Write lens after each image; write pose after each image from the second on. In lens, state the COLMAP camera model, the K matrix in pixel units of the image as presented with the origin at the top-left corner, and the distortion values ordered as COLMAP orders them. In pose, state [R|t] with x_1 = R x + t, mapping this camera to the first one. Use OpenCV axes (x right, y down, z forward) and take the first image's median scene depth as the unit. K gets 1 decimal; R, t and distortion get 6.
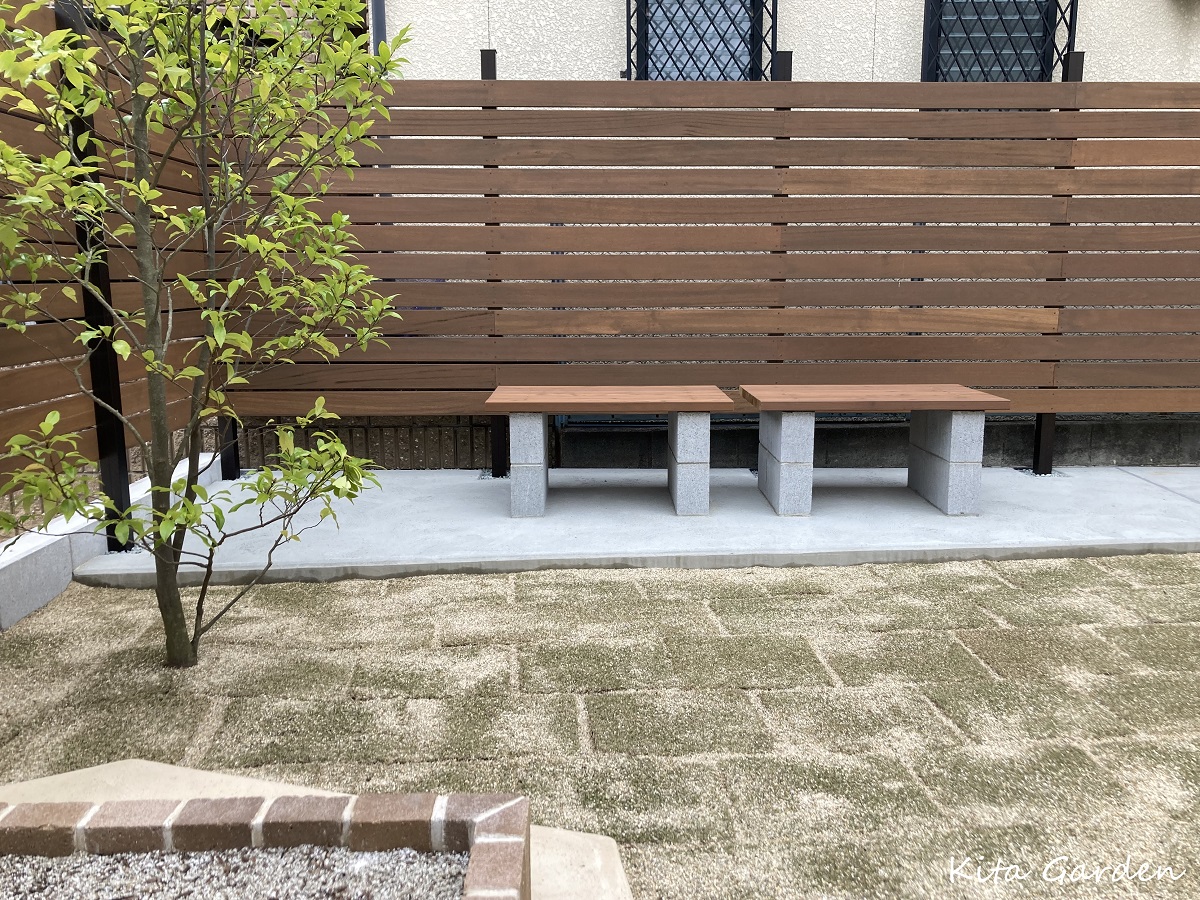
lens RADIAL K [[977.2, 0, 613.1], [0, 977.2, 452.2], [0, 0, 1]] dist [0.038979, -0.045875]
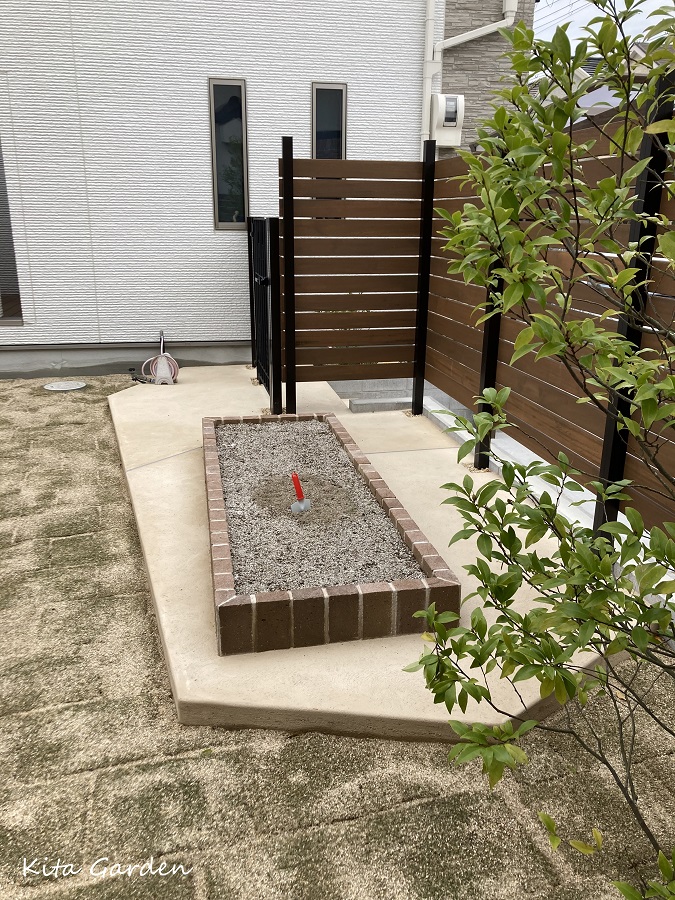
lens RADIAL K [[732.9, 0, 336.3], [0, 732.9, 448.8], [0, 0, 1]] dist [0.038979, -0.045875]
pose [[-0.984325, 0.038420, -0.172128, -0.033961], [-0.043901, 0.891887, 0.450123, -0.323275], [0.170813, 0.450624, -0.876220, 1.005688]]
